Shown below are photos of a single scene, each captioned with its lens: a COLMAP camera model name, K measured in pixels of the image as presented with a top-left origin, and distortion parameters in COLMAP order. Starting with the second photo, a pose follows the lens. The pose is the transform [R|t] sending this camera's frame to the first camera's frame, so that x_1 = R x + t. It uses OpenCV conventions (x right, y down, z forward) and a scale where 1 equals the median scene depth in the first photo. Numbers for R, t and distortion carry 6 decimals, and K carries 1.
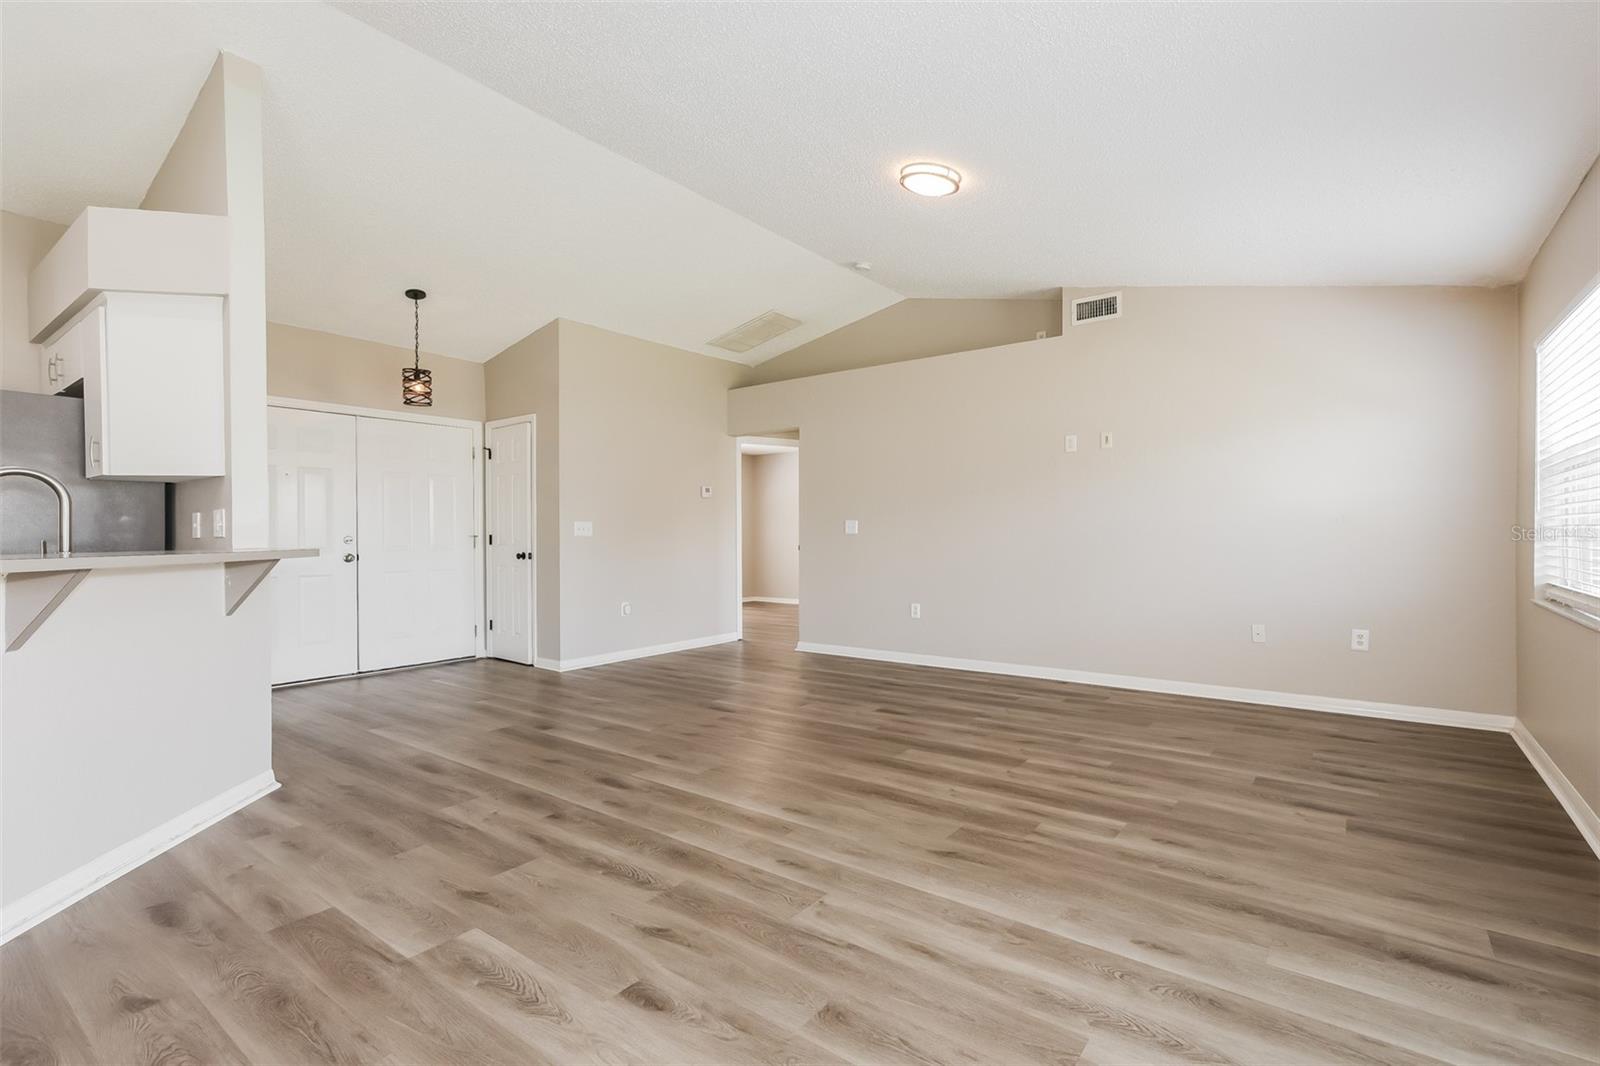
lens RADIAL K [[728.0, 0, 805.3], [0, 728.0, 537.1], [0, 0, 1]] dist [0.015825, 0.002232]
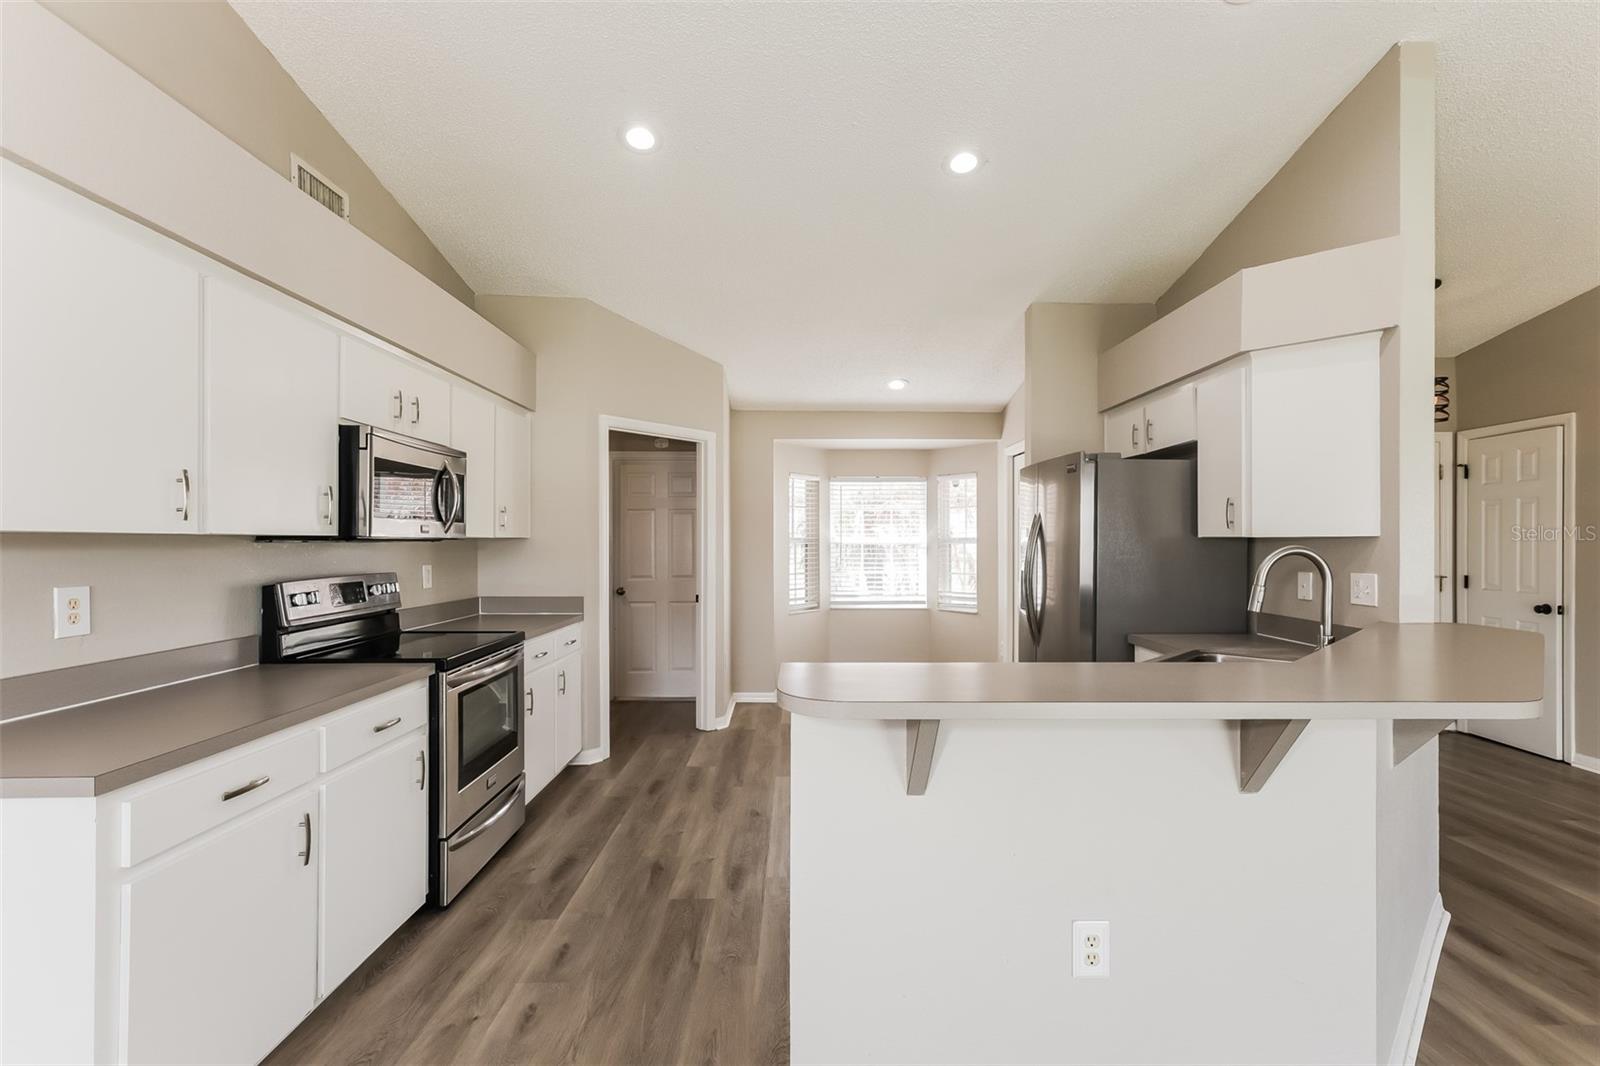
lens RADIAL K [[715.8, 0, 809.2], [0, 715.8, 541.6], [0, 0, 1]] dist [0.002329, 0.004576]
pose [[0.628037, 0.006063, -0.778160, -0.473741], [-0.005957, 0.999978, 0.002983, -0.065247], [0.778161, 0.002762, 0.628059, -0.046511]]
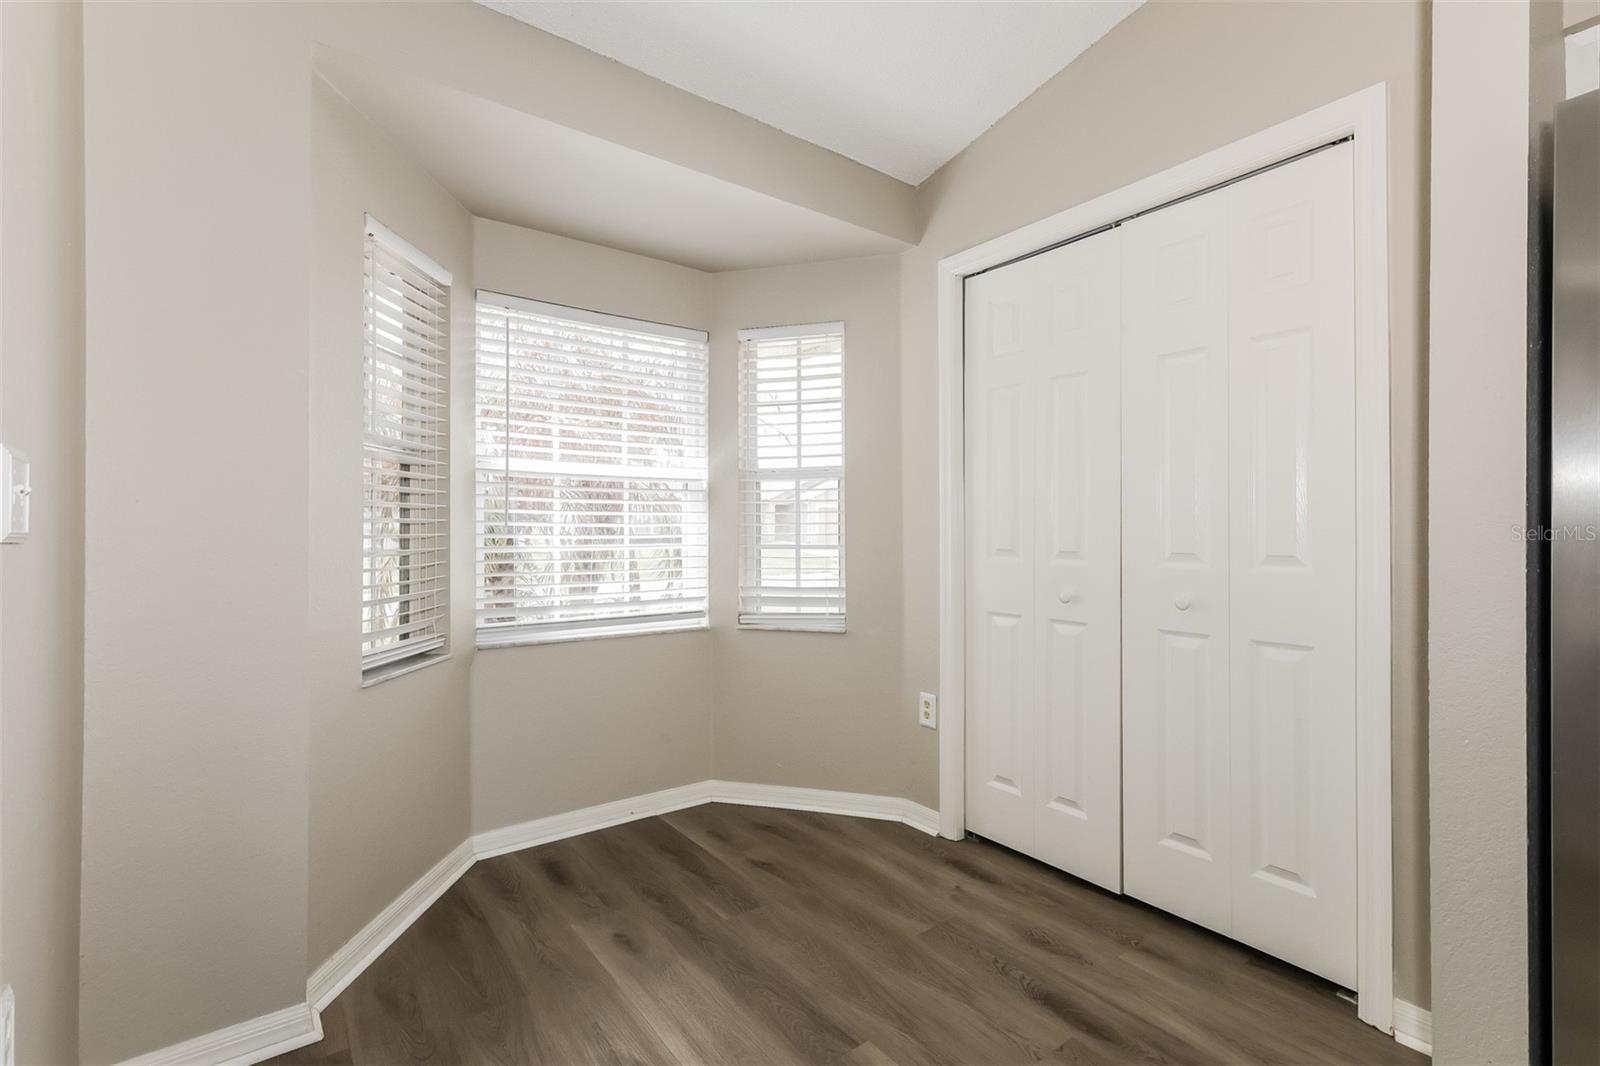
lens RADIAL K [[728.0, 0, 800.1], [0, 728.0, 525.1], [0, 0, 1]] dist [0.015825, 0.002232]
pose [[0.965912, 0.004690, -0.258827, -1.412329], [-0.007734, 0.999912, -0.010744, 0.002362], [0.258754, 0.012380, 0.965864, 0.574674]]
